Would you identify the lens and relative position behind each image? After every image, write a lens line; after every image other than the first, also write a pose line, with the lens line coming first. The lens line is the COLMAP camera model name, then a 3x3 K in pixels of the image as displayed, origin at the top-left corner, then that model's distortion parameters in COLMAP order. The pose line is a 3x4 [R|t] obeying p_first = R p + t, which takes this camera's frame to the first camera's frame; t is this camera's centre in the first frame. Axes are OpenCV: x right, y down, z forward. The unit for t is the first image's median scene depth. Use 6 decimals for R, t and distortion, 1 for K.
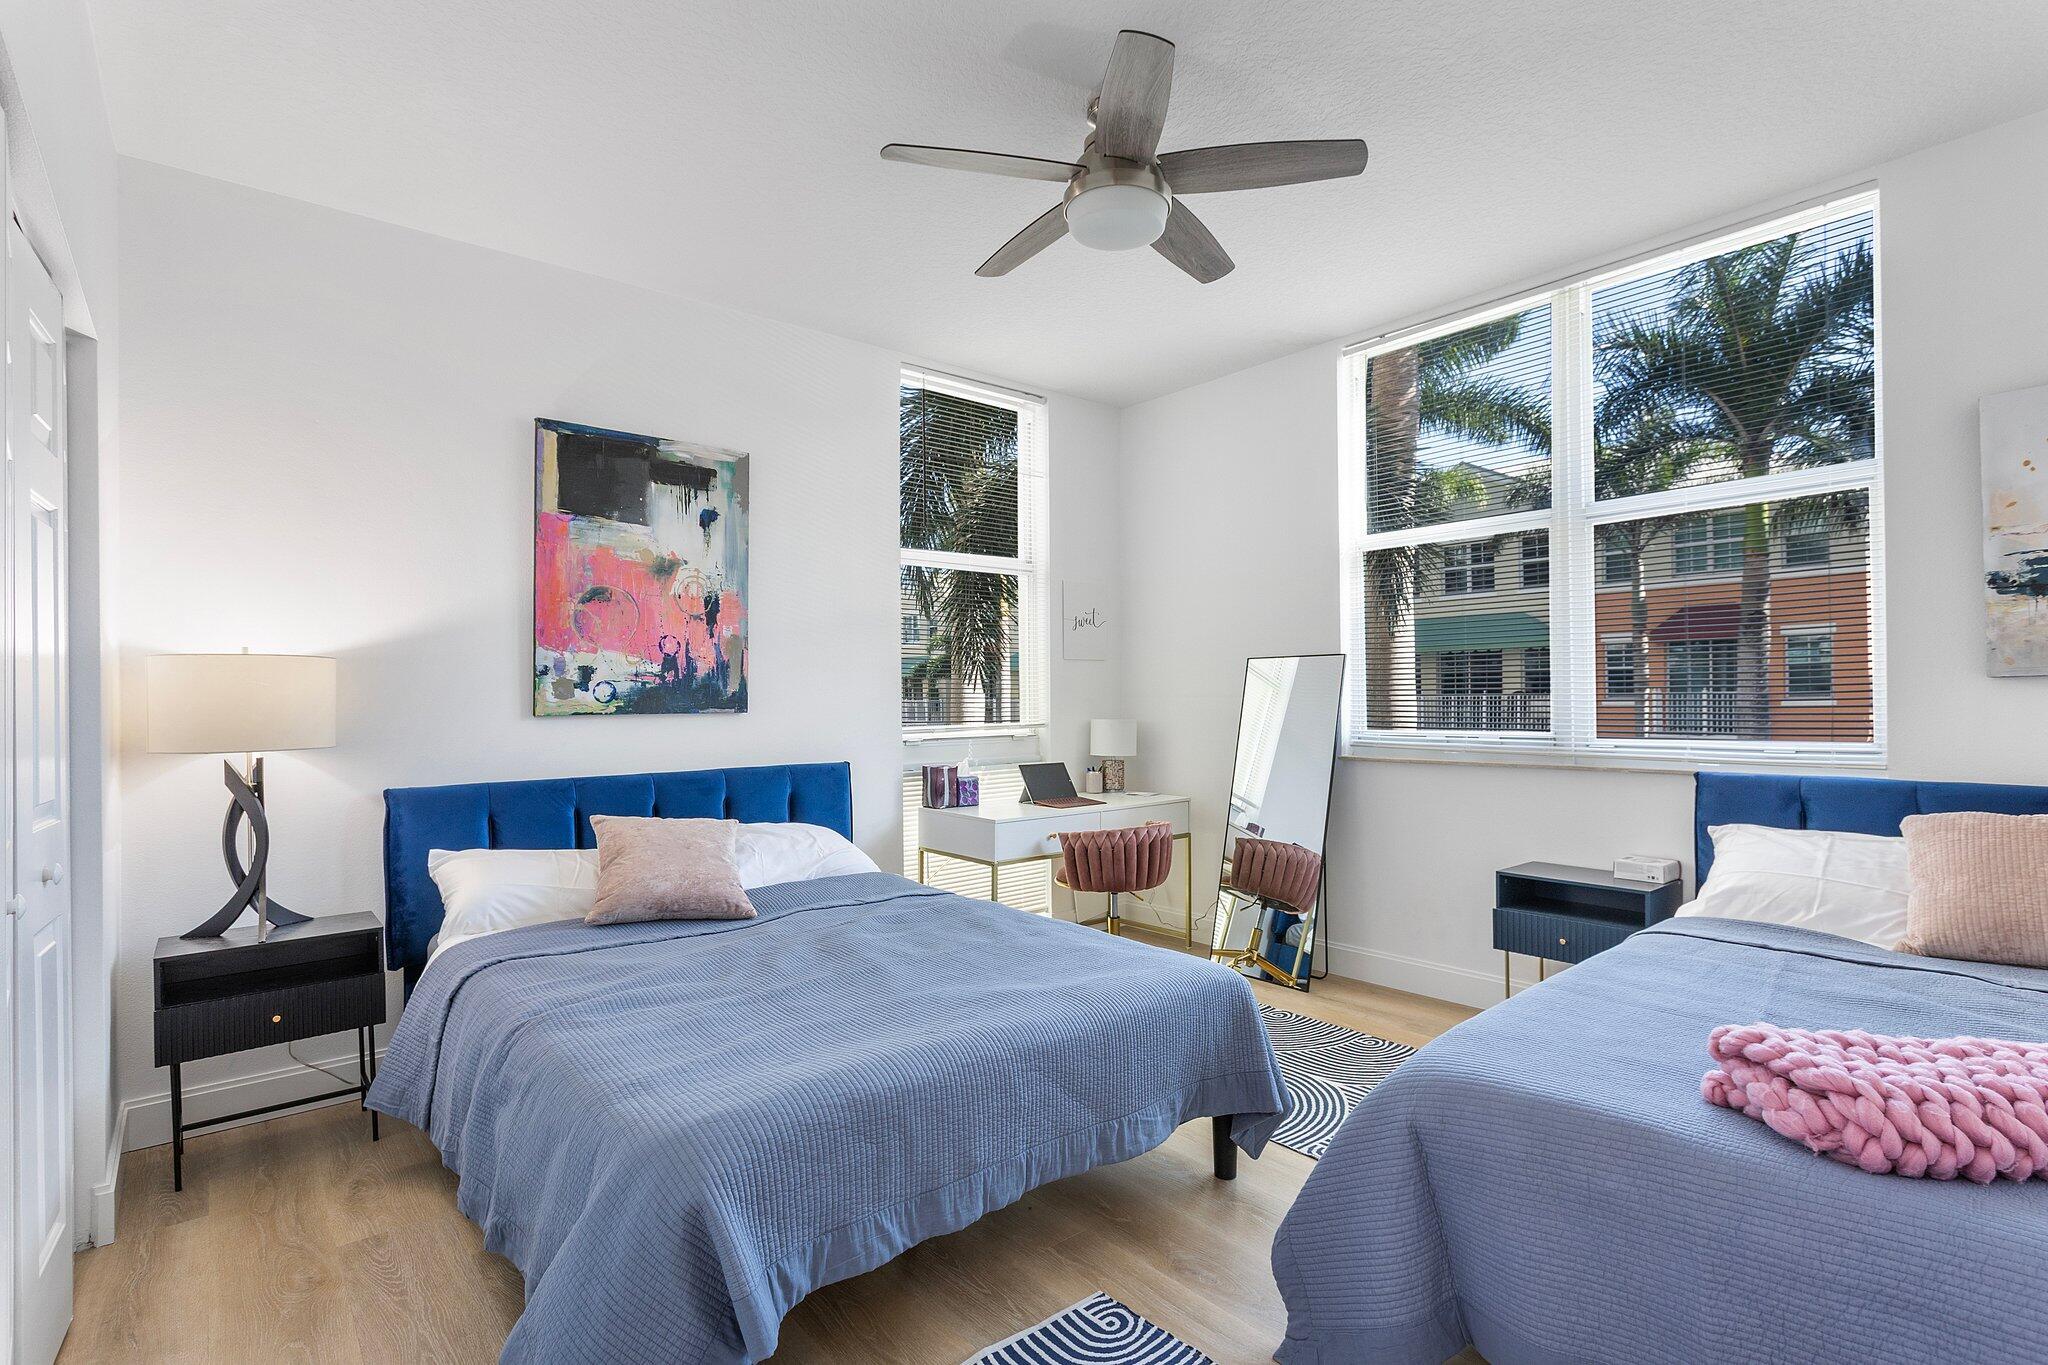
lens RADIAL K [[972.7, 0, 1027.7], [0, 972.7, 690.9], [0, 0, 1]] dist [-0.001695, 0.001626]
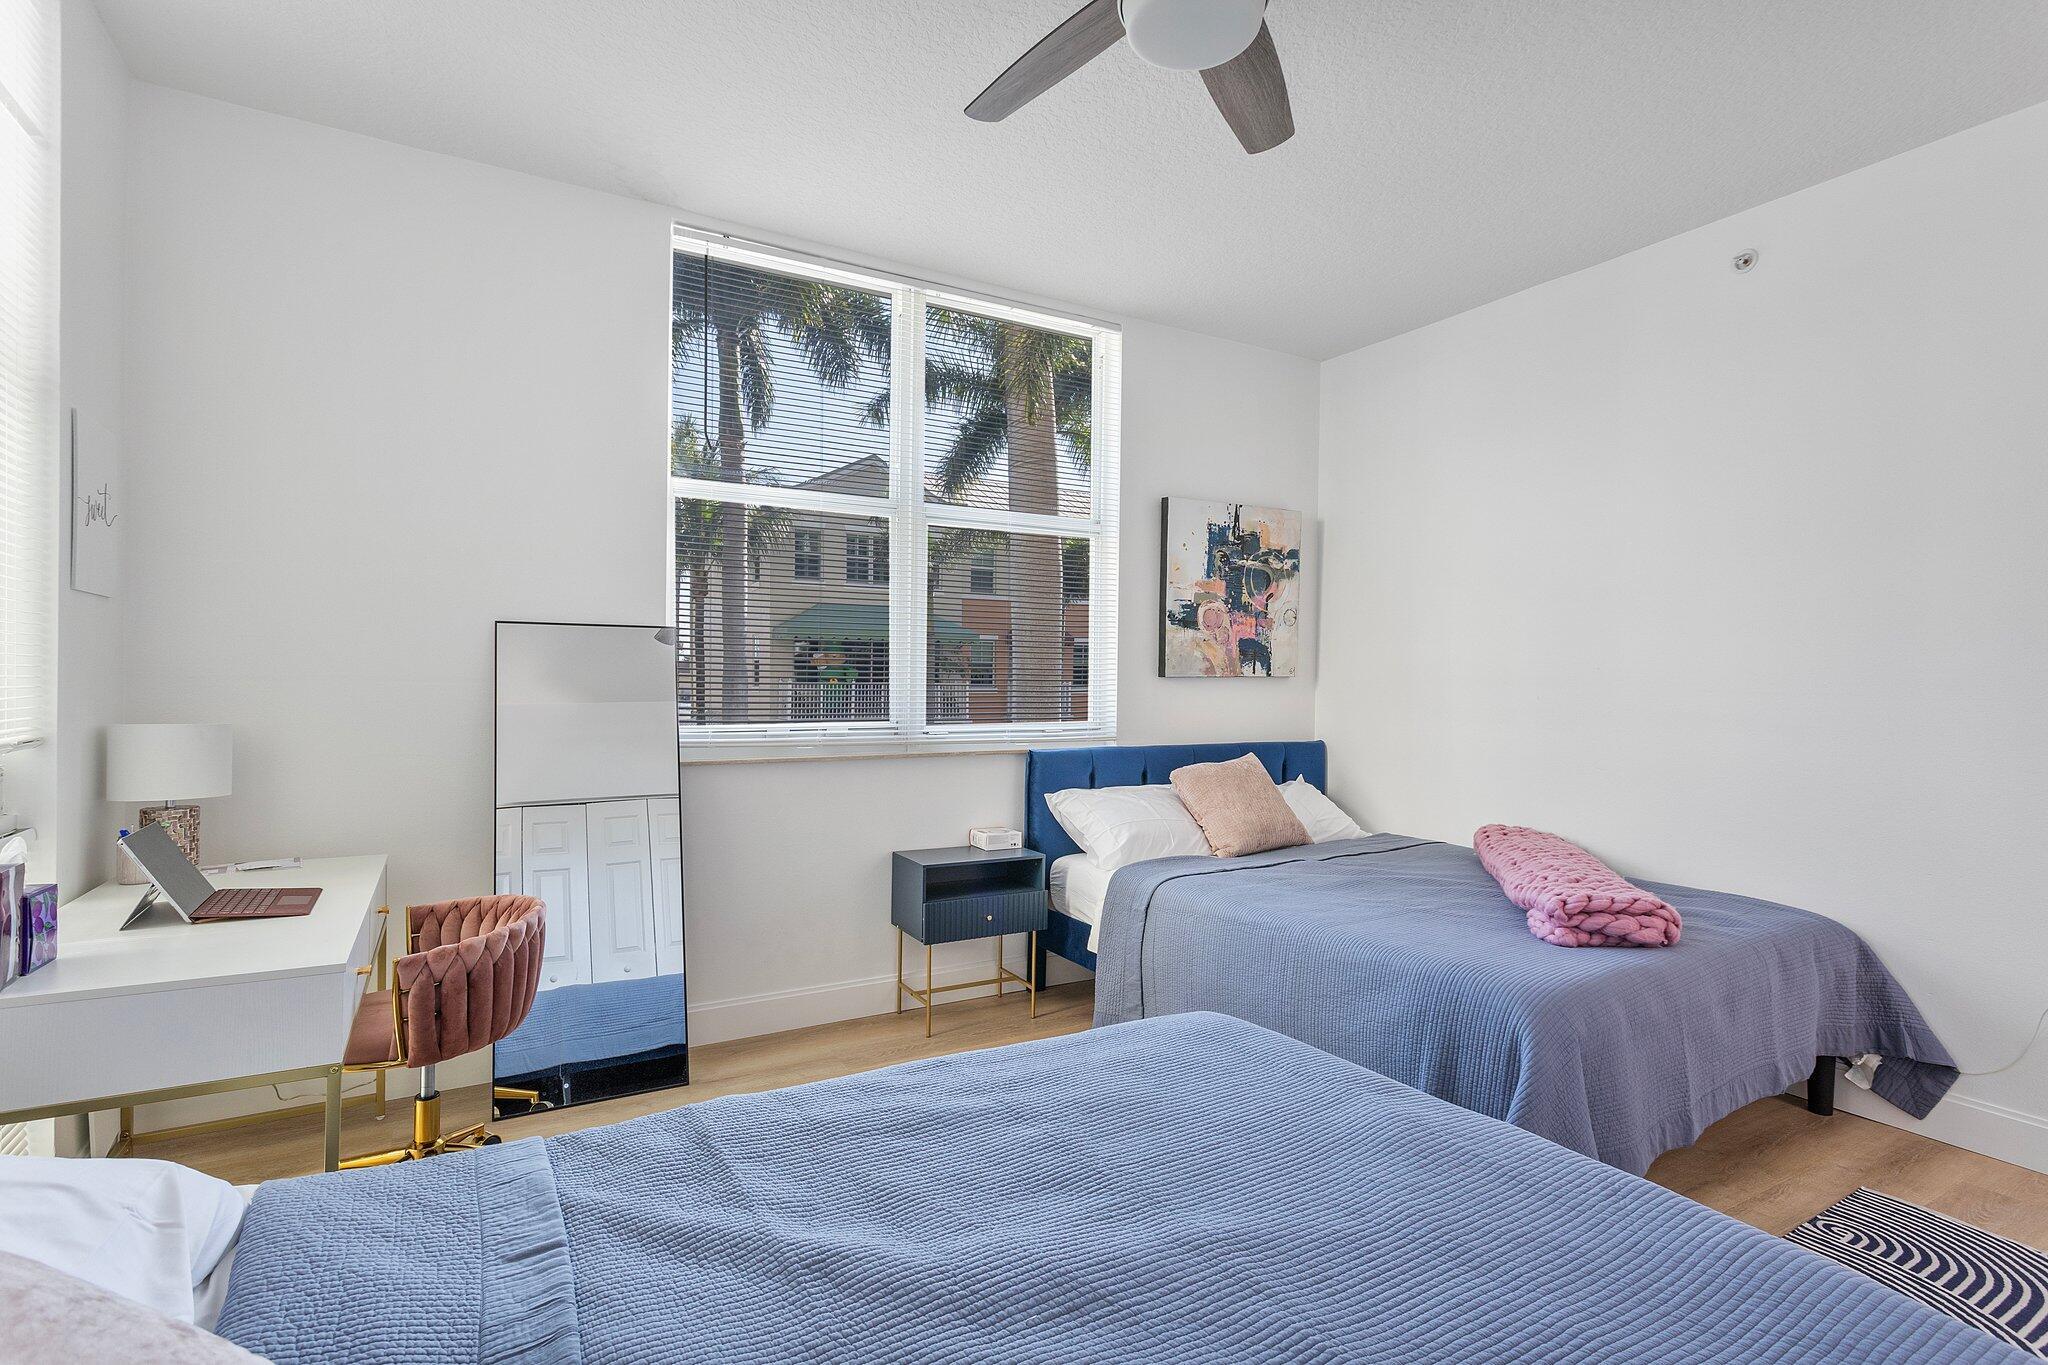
lens RADIAL K [[972.7, 0, 1027.7], [0, 972.7, 690.9], [0, 0, 1]] dist [-0.001695, 0.001626]
pose [[0.182104, -0.002224, 0.983277, -0.454232], [-0.019300, 0.999797, 0.005835, 0.002510], [-0.983090, -0.020040, 0.182024, 0.716689]]
